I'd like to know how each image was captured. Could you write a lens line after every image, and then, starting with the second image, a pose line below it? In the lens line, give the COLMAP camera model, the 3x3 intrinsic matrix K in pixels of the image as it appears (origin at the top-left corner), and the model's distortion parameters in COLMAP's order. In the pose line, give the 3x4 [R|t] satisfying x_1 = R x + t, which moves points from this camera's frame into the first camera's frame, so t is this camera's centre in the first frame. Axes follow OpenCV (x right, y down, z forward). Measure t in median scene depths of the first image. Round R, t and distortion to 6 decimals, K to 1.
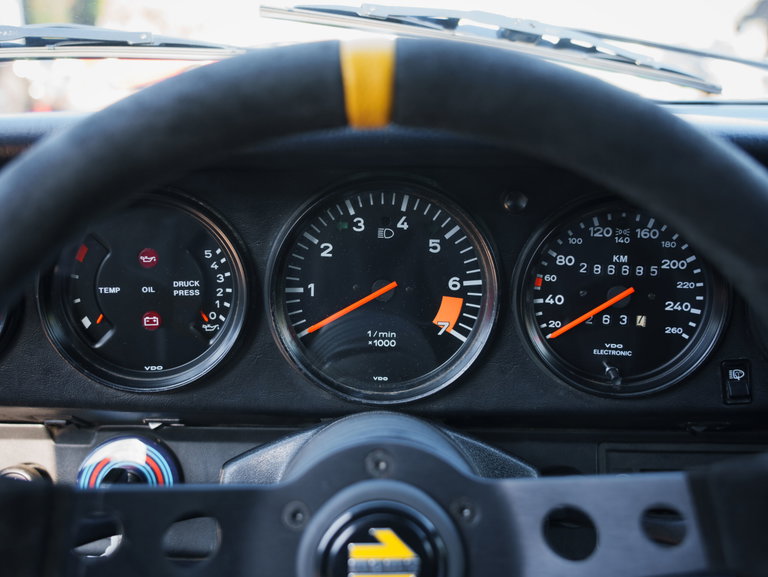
lens RADIAL K [[769.7, 0, 384.1], [0, 769.7, 287.5], [0, 0, 1]] dist [-0.003684, 0.000000]
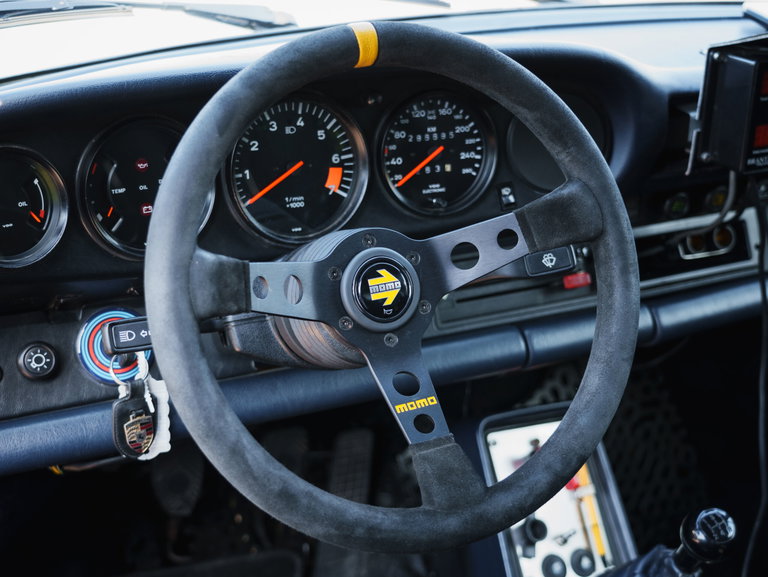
lens RADIAL K [[1005.2, 0, 383.8], [0, 1005.2, 288.8], [0, 0, 1]] dist [-0.004072, 0.000000]
pose [[0.907622, -0.173283, 0.382355, -0.628314], [0.153530, 0.984749, 0.081844, 0.100661], [-0.390706, -0.015580, 0.920384, -0.867038]]
